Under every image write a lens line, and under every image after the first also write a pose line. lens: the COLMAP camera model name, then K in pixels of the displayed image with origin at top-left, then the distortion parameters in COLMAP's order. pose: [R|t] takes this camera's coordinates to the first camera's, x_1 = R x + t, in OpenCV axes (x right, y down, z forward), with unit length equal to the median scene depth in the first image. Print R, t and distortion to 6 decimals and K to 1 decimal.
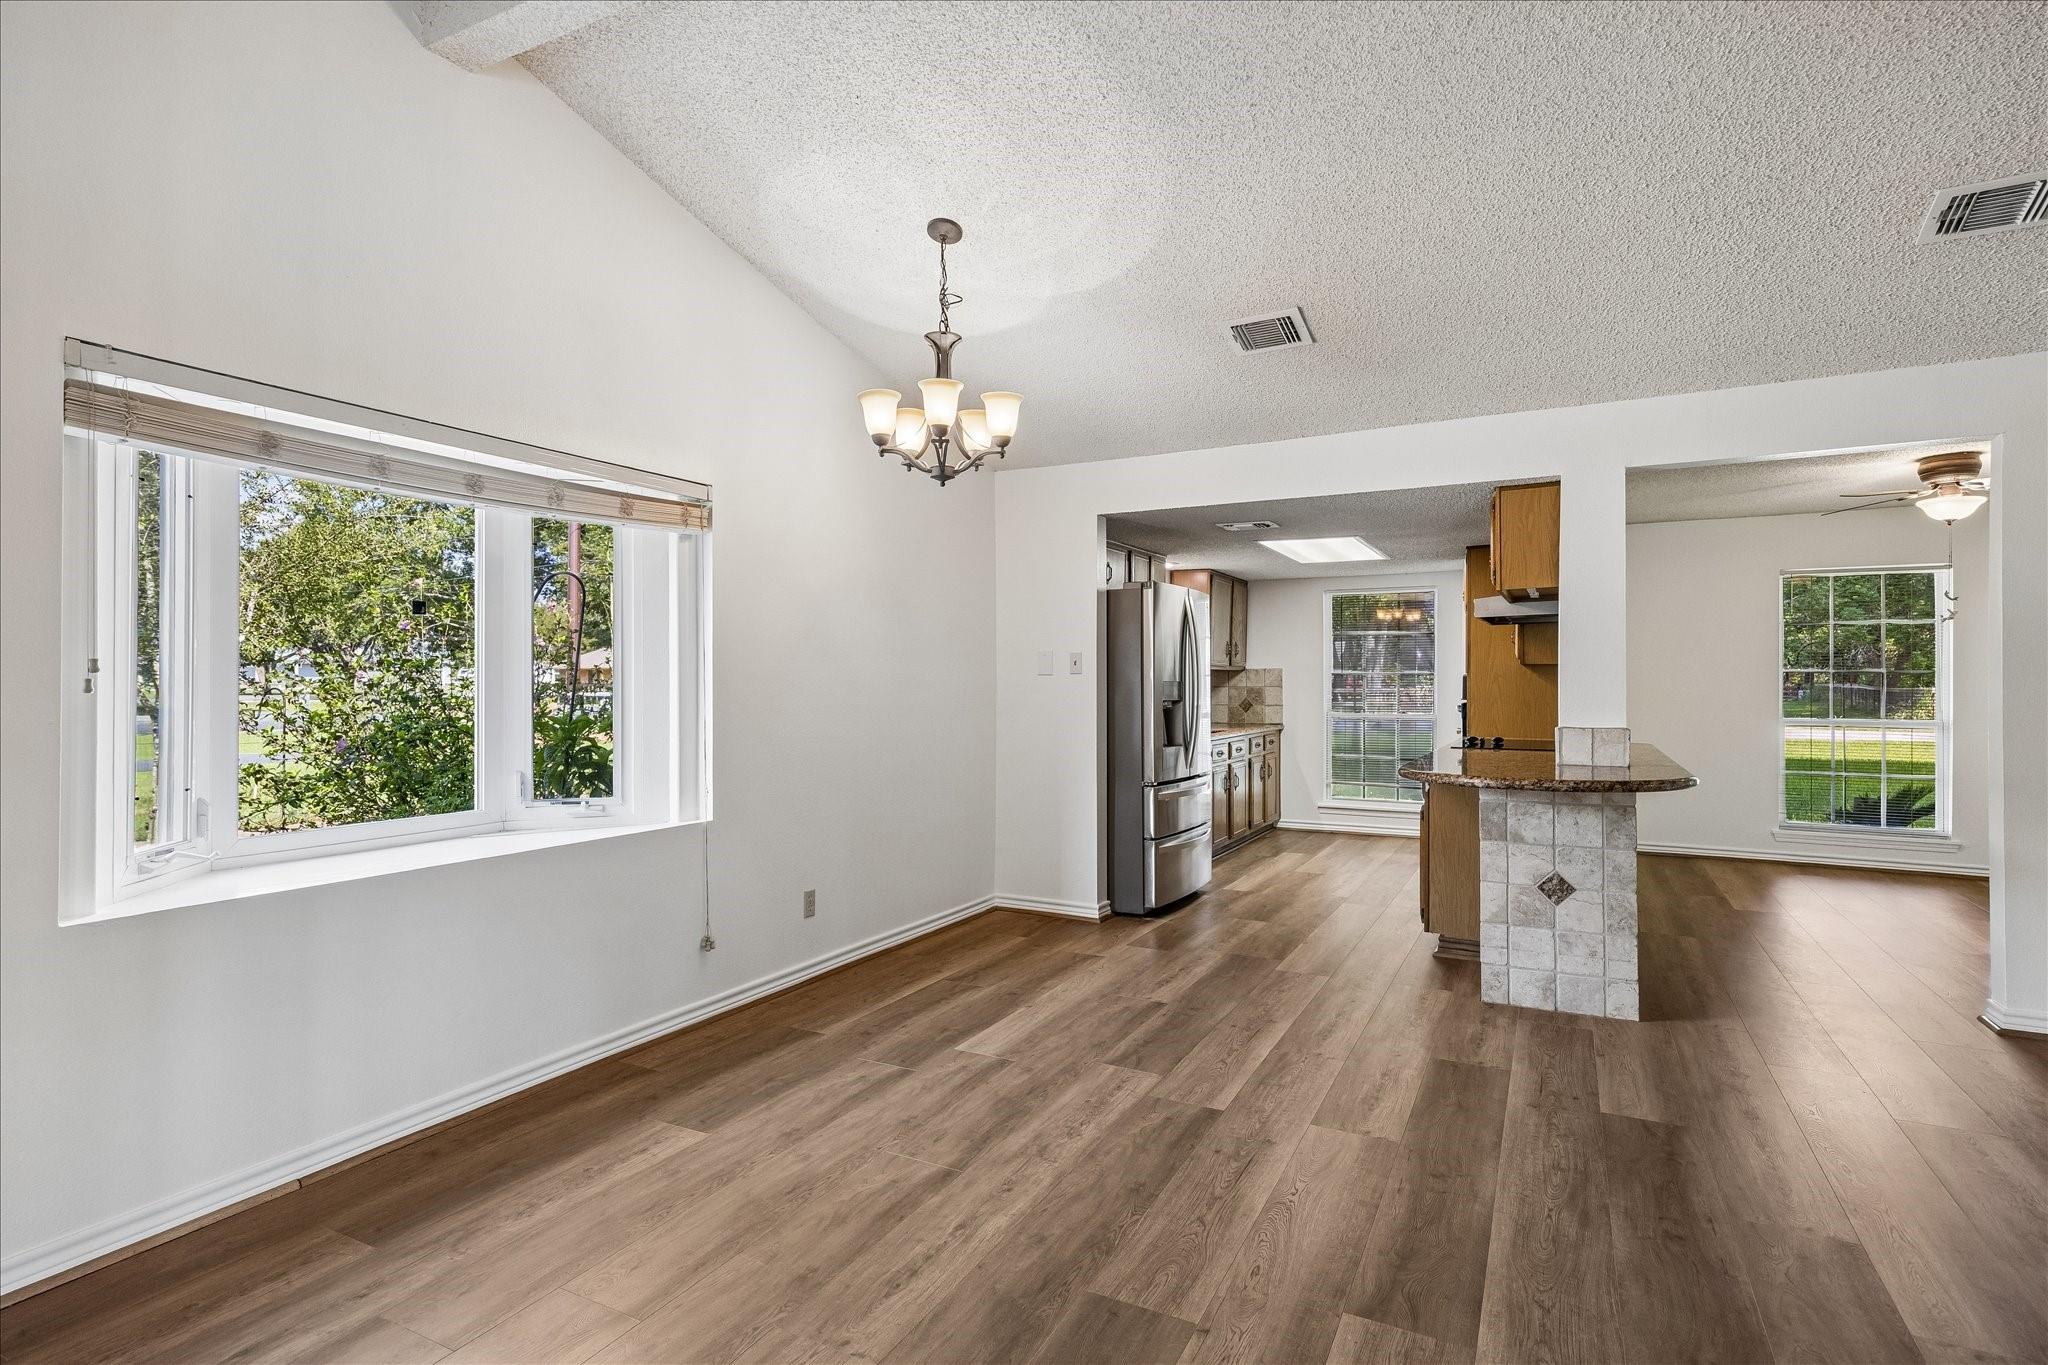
lens RADIAL K [[1026.7, 0, 1039.3], [0, 1026.7, 678.5], [0, 0, 1]] dist [-0.004200, -0.000798]
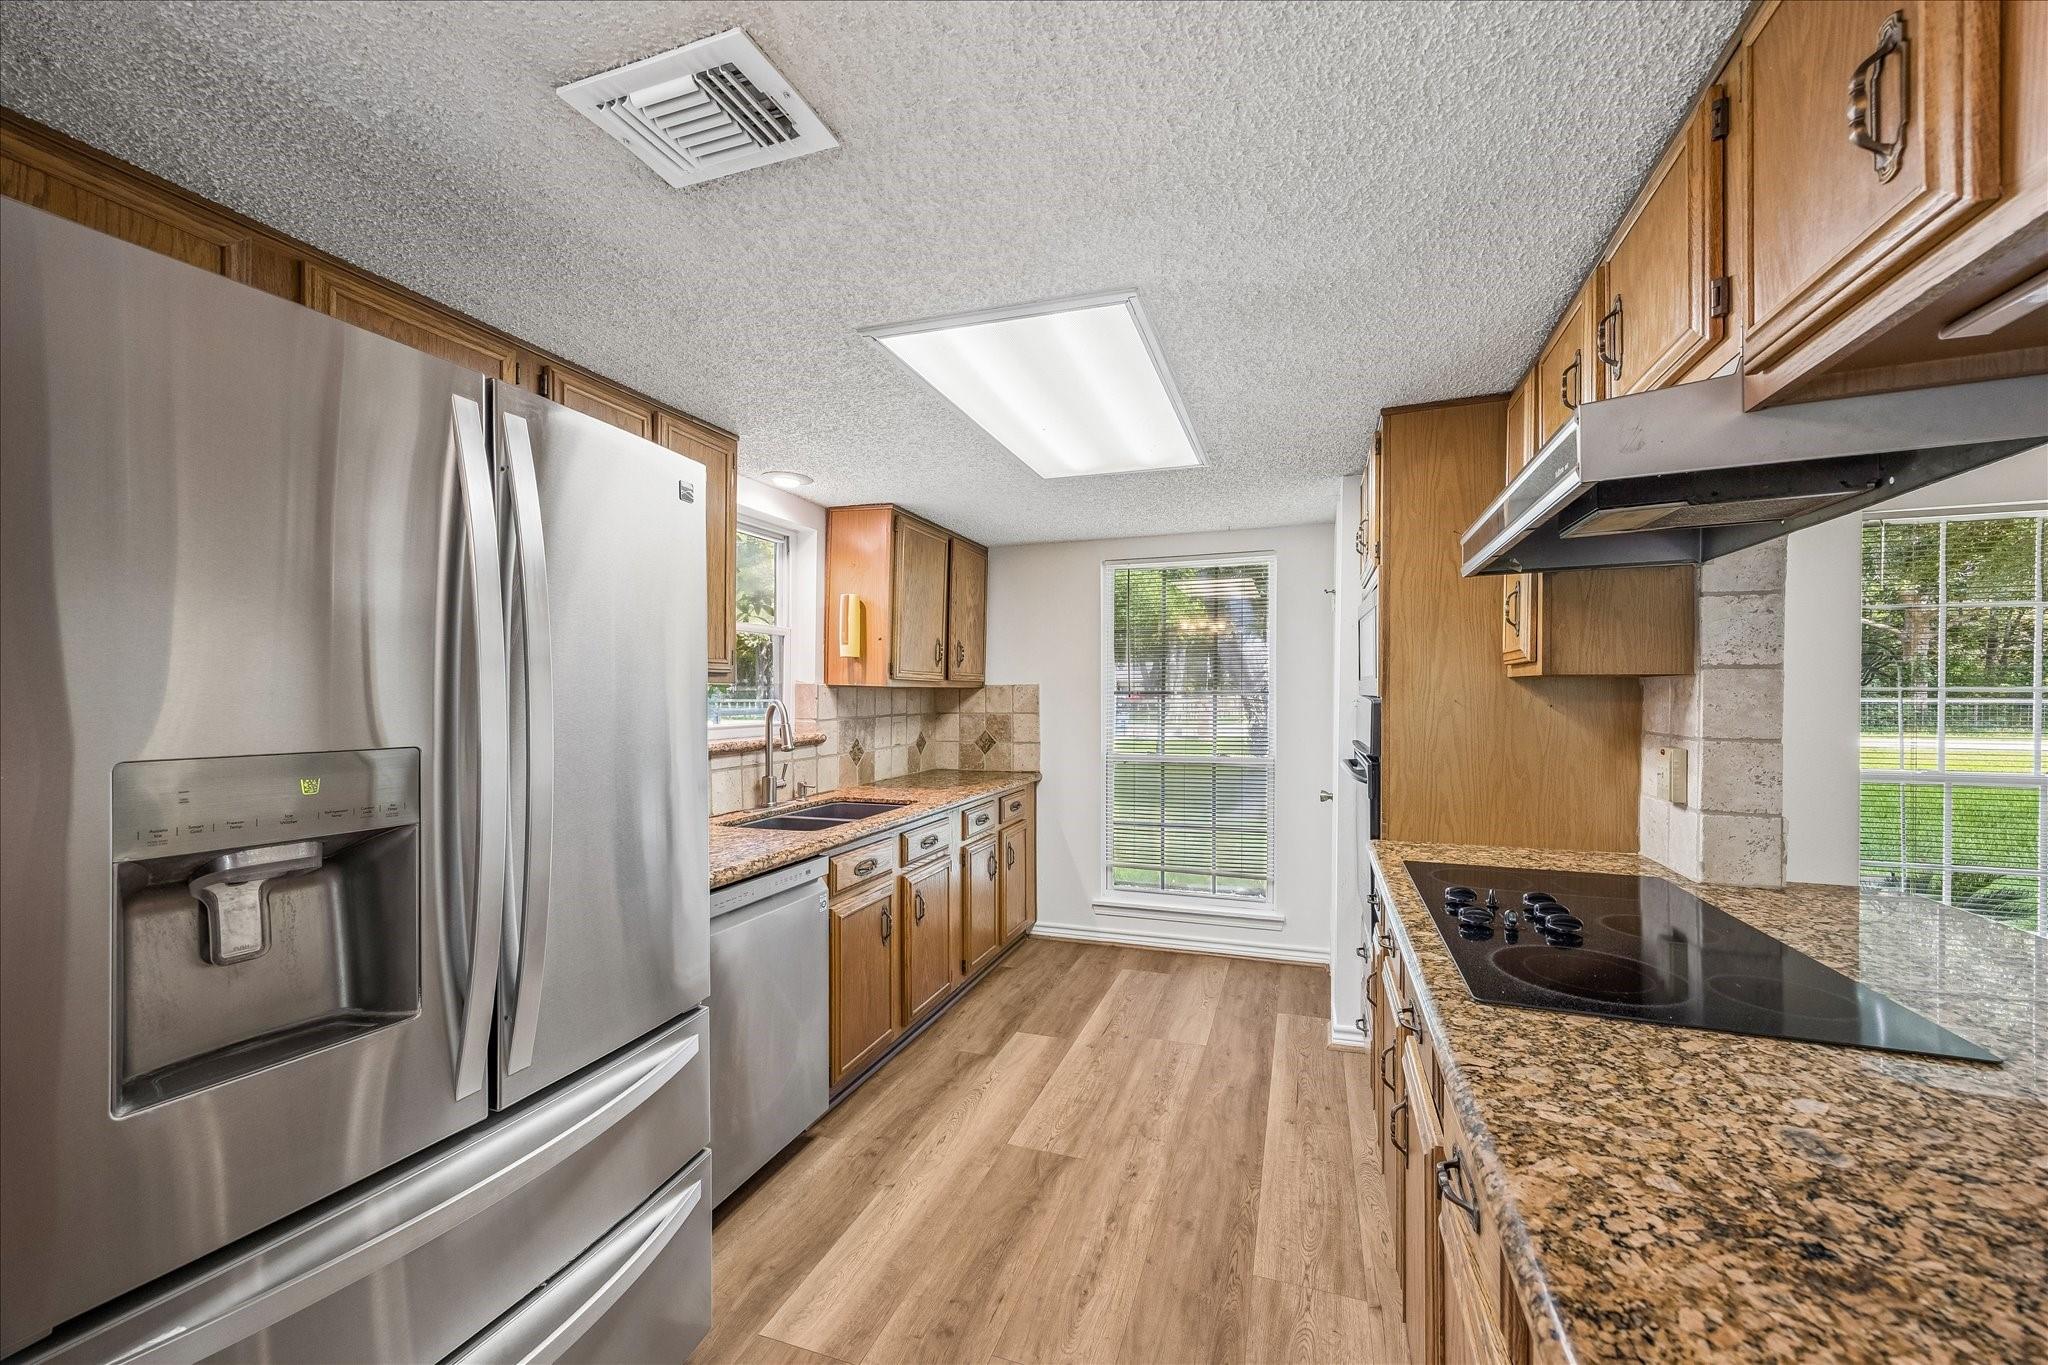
lens RADIAL K [[785.8, 0, 1024.8], [0, 785.8, 692.4], [0, 0, 1]] dist [0.010259, -0.000231]
pose [[0.991965, -0.000227, 0.126510, 0.186487], [-0.000104, 0.999997, 0.002610, -0.006960], [-0.126510, -0.002602, 0.991962, 0.582771]]
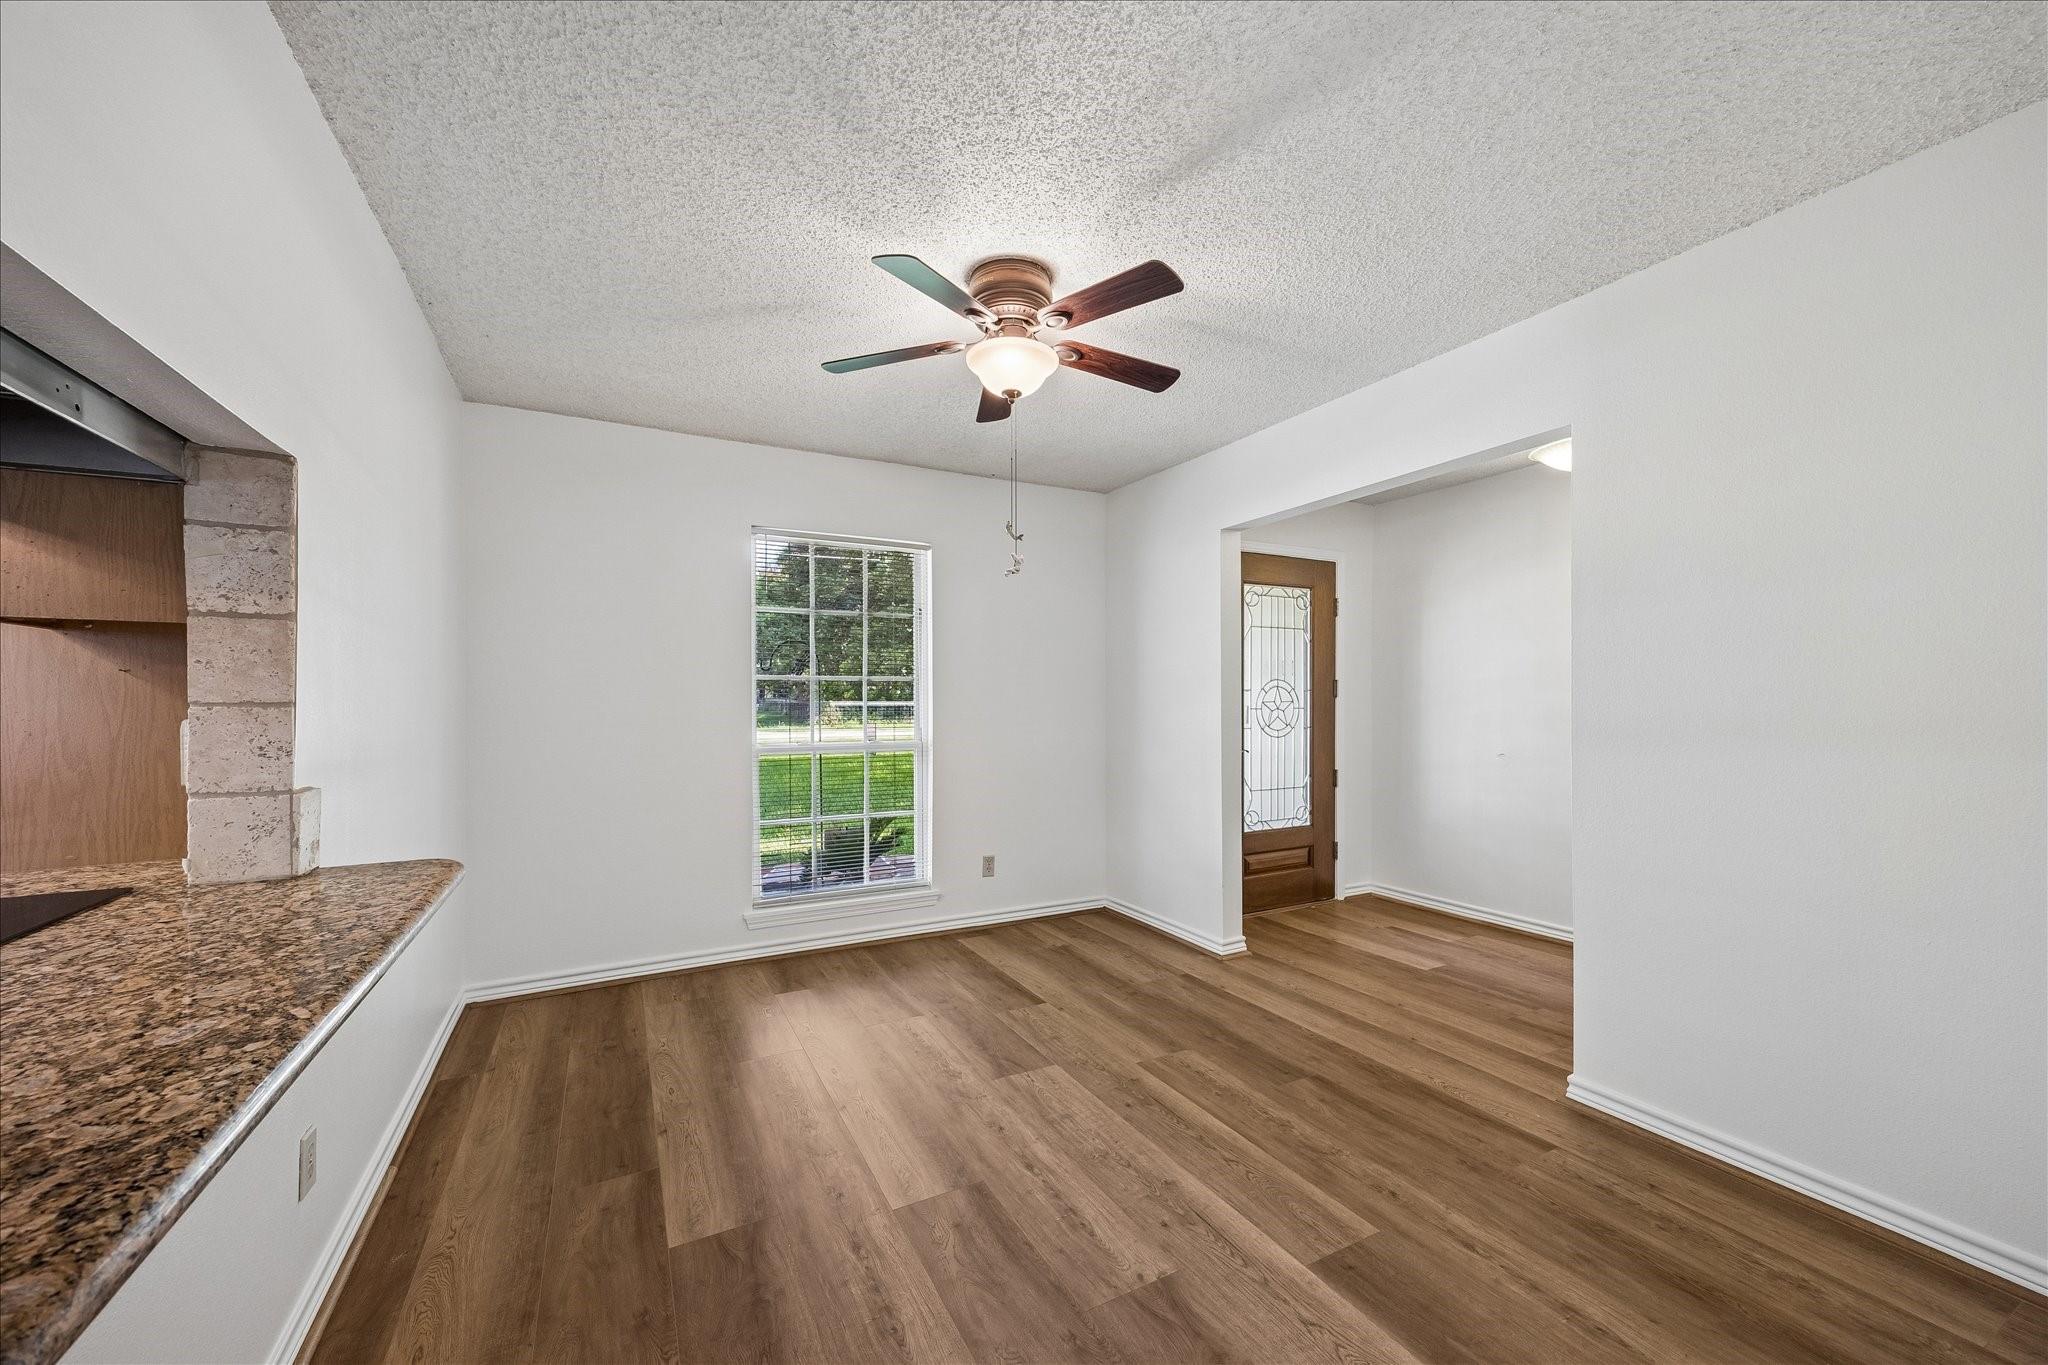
lens RADIAL K [[785.8, 0, 1026.1], [0, 785.8, 691.3], [0, 0, 1]] dist [0.010259, -0.000231]
pose [[0.576459, 0.004297, 0.817115, 0.379730], [-0.001675, 0.999990, -0.004077, 0.005043], [-0.817125, 0.000982, 0.576460, 0.520070]]
